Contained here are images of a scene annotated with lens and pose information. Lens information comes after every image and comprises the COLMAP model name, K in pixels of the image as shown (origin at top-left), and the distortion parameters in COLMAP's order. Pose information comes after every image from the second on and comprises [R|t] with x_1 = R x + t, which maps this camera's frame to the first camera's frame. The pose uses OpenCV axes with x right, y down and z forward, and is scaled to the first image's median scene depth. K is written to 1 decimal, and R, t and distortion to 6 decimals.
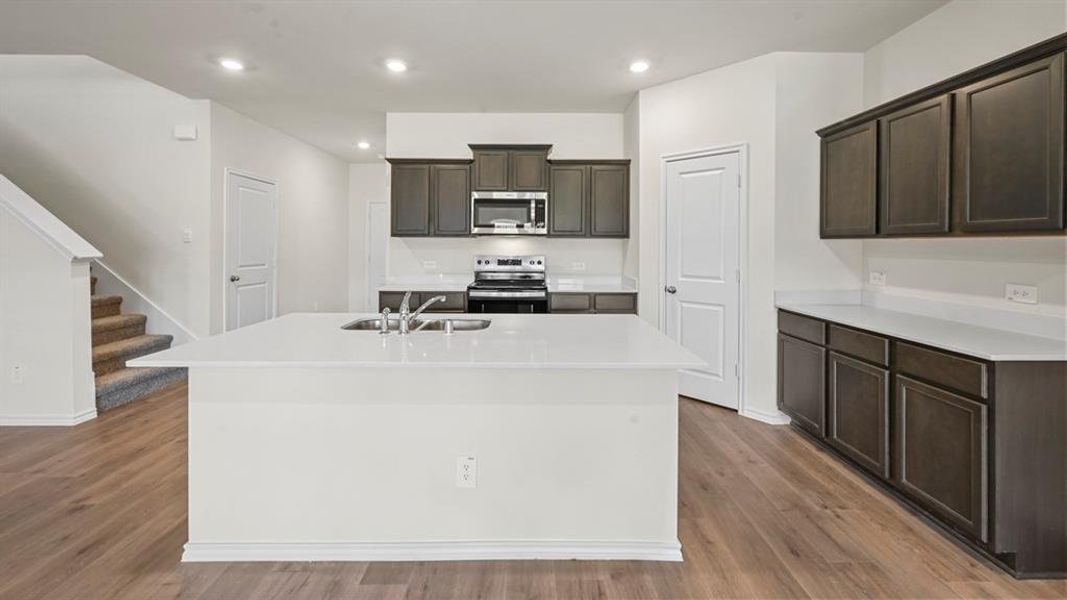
lens RADIAL K [[422.2, 0, 534.5], [0, 422.2, 247.3], [0, 0, 1]] dist [0.000664, 0.000267]
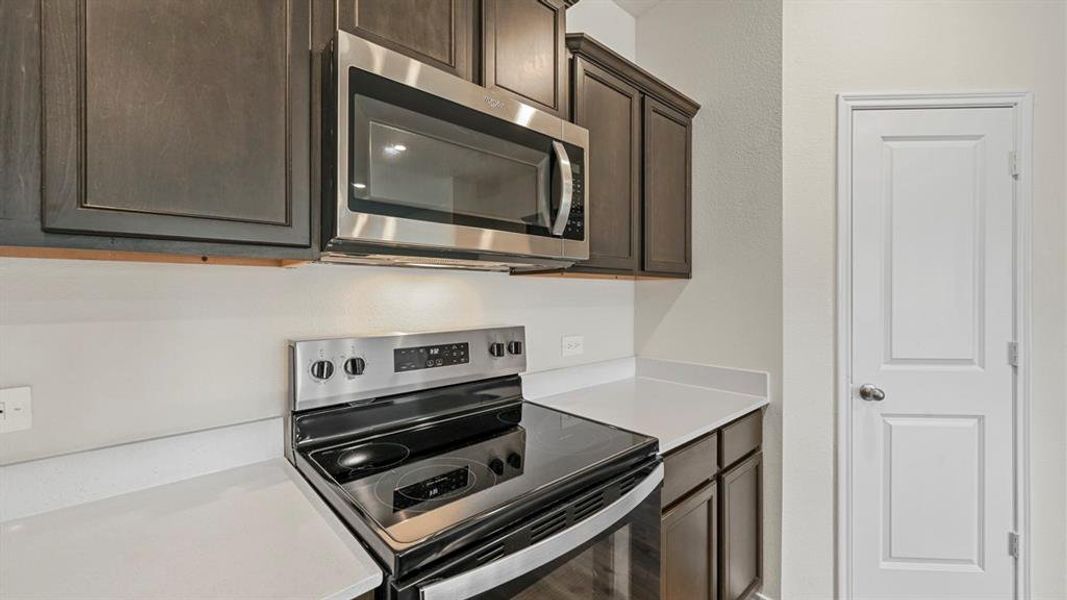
lens RADIAL K [[422.2, 0, 536.3], [0, 422.2, 294.2], [0, 0, 1]] dist [0.000664, 0.000267]
pose [[0.742314, -0.005314, 0.670031, -0.214520], [0.005263, 0.999984, 0.002100, -0.007131], [-0.670032, 0.001968, 0.742330, 0.796730]]
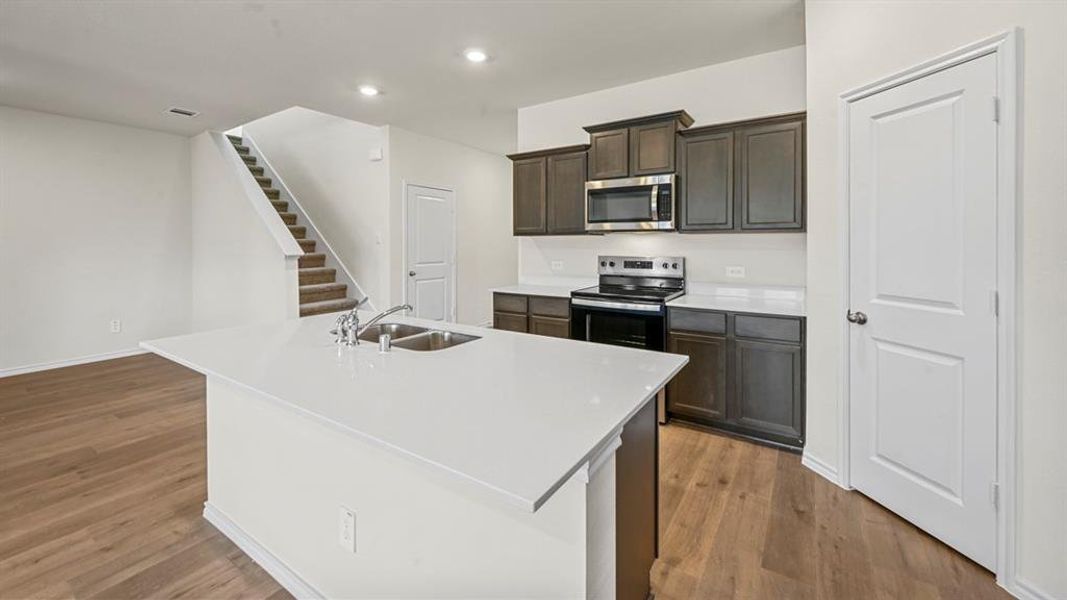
lens RADIAL K [[422.2, 0, 533.1], [0, 422.2, 247.7], [0, 0, 1]] dist [0.000664, 0.000267]
pose [[0.828424, -0.001323, -0.560100, 0.246884], [0.004393, 0.999982, 0.004135, -0.001530], [0.560084, -0.005886, 0.828415, 0.228676]]
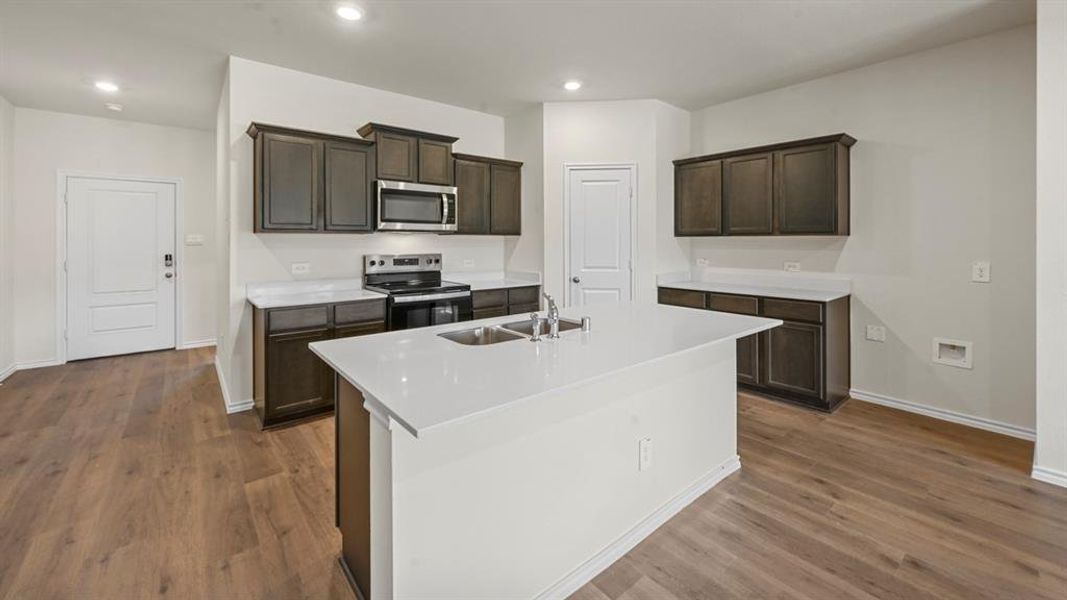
lens RADIAL K [[422.2, 0, 535.3], [0, 422.2, 244.3], [0, 0, 1]] dist [0.000664, 0.000267]
pose [[0.772106, -0.009067, 0.635429, -0.447175], [0.008934, 0.999954, 0.003413, -0.002302], [-0.635431, 0.003042, 0.772152, 0.147401]]
